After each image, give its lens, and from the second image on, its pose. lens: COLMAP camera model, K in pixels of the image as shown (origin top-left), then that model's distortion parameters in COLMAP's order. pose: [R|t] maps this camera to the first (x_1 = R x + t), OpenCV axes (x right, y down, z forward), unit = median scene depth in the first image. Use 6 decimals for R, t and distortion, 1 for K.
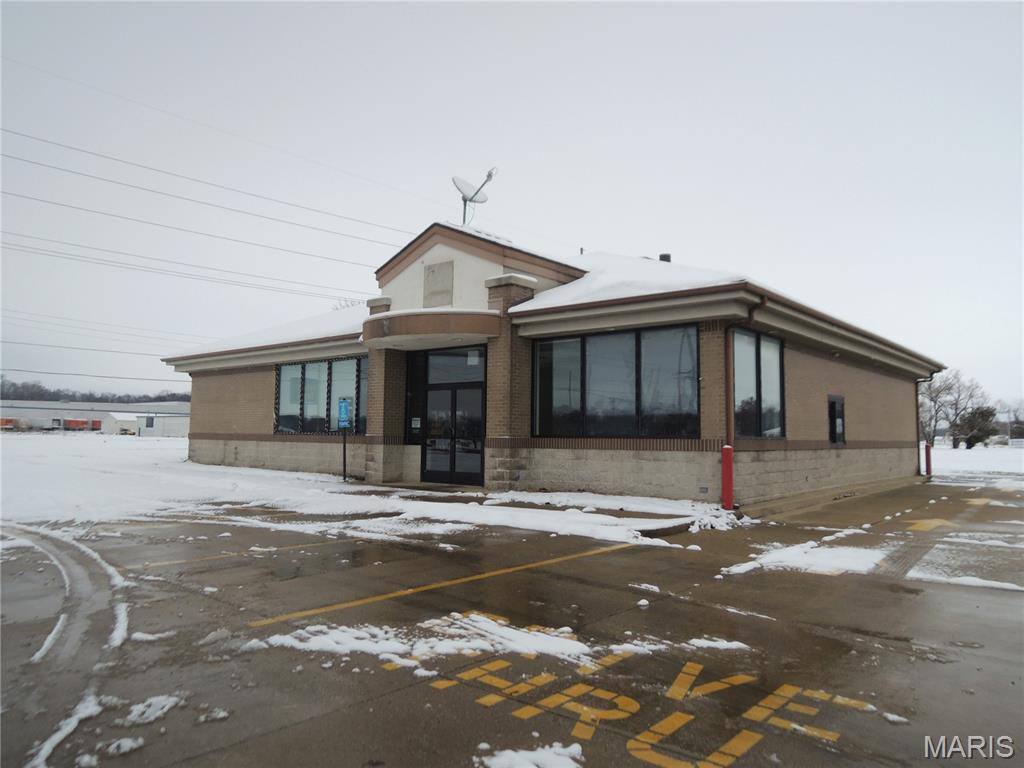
lens RADIAL K [[722.7, 0, 510.4], [0, 722.7, 378.3], [0, 0, 1]] dist [-0.030699, 0.004425]
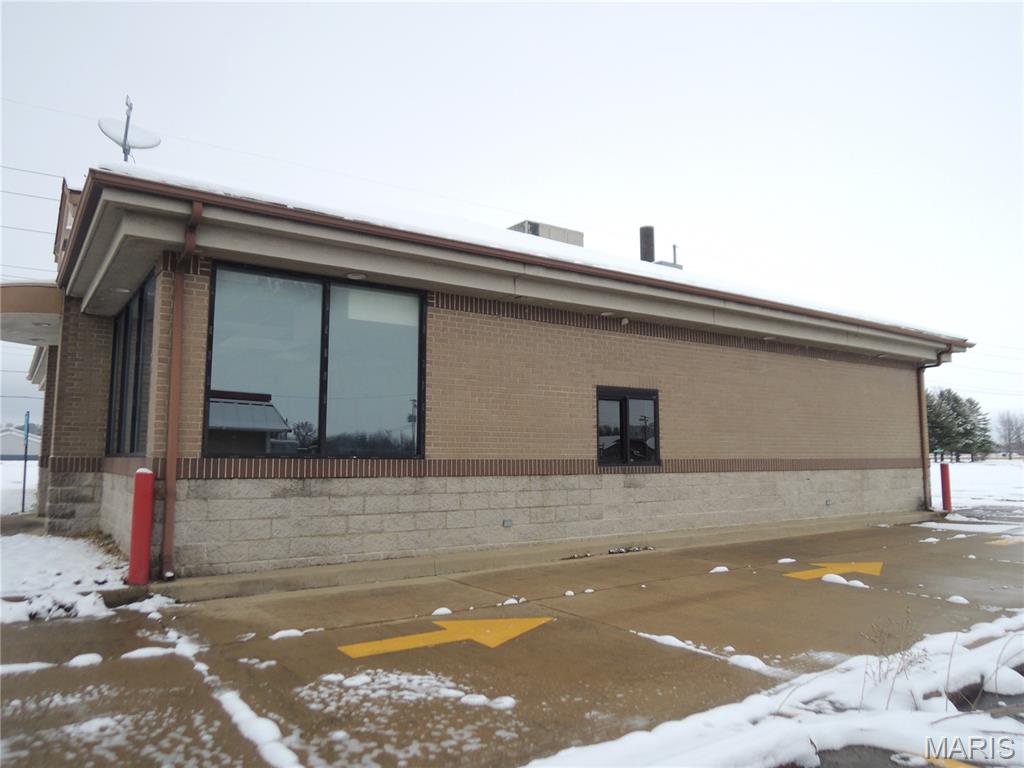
lens RADIAL K [[722.7, 0, 510.4], [0, 722.7, 378.3], [0, 0, 1]] dist [-0.030699, 0.004425]
pose [[0.967399, -0.034782, -0.250858, 0.461379], [0.027646, 0.999108, -0.031918, 0.030311], [0.251744, 0.023942, 0.967498, 0.332078]]
